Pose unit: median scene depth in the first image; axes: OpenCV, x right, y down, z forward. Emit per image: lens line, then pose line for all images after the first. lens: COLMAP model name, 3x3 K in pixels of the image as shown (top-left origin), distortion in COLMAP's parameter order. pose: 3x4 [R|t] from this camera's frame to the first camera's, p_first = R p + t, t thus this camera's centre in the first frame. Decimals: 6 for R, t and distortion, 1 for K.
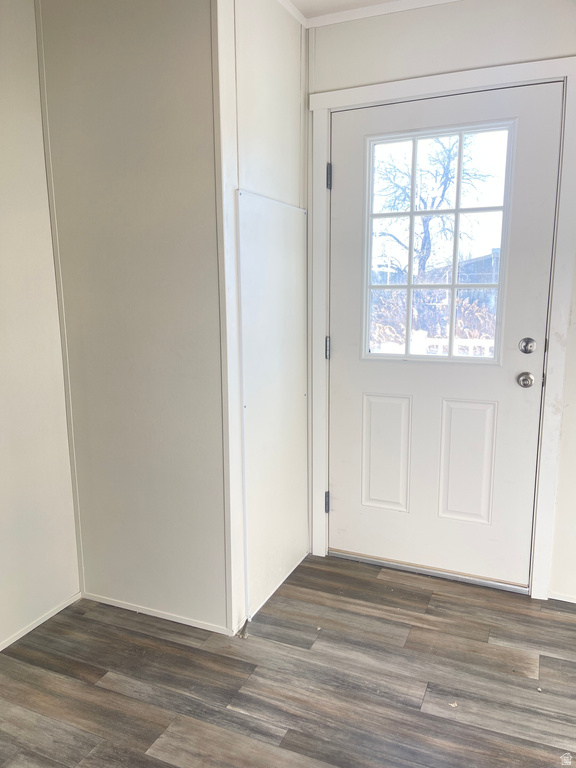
lens RADIAL K [[579.8, 0, 285.0], [0, 579.8, 387.5], [0, 0, 1]] dist [0.063563, -0.088014]
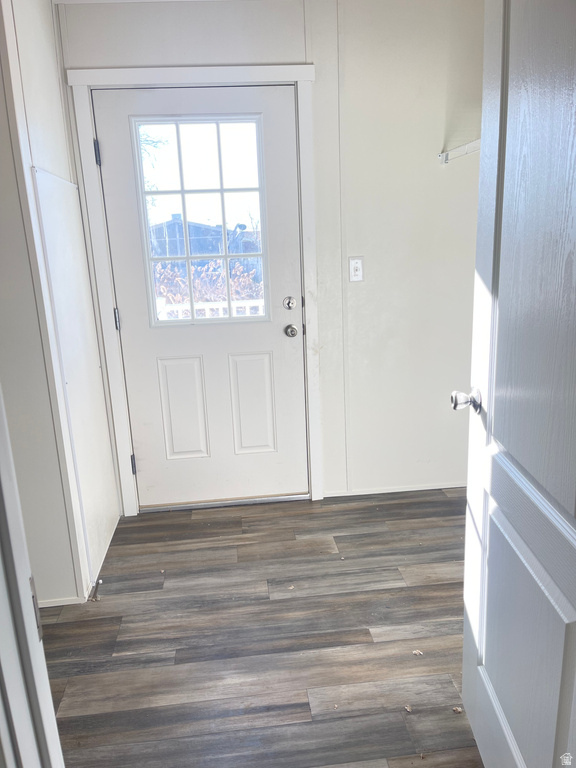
lens RADIAL K [[579.8, 0, 285.0], [0, 579.8, 387.5], [0, 0, 1]] dist [0.063563, -0.088014]
pose [[0.866154, -0.147874, 0.477399, -0.219521], [0.120869, 0.988849, 0.087001, -0.002577], [-0.484940, -0.017654, 0.874369, -0.080839]]
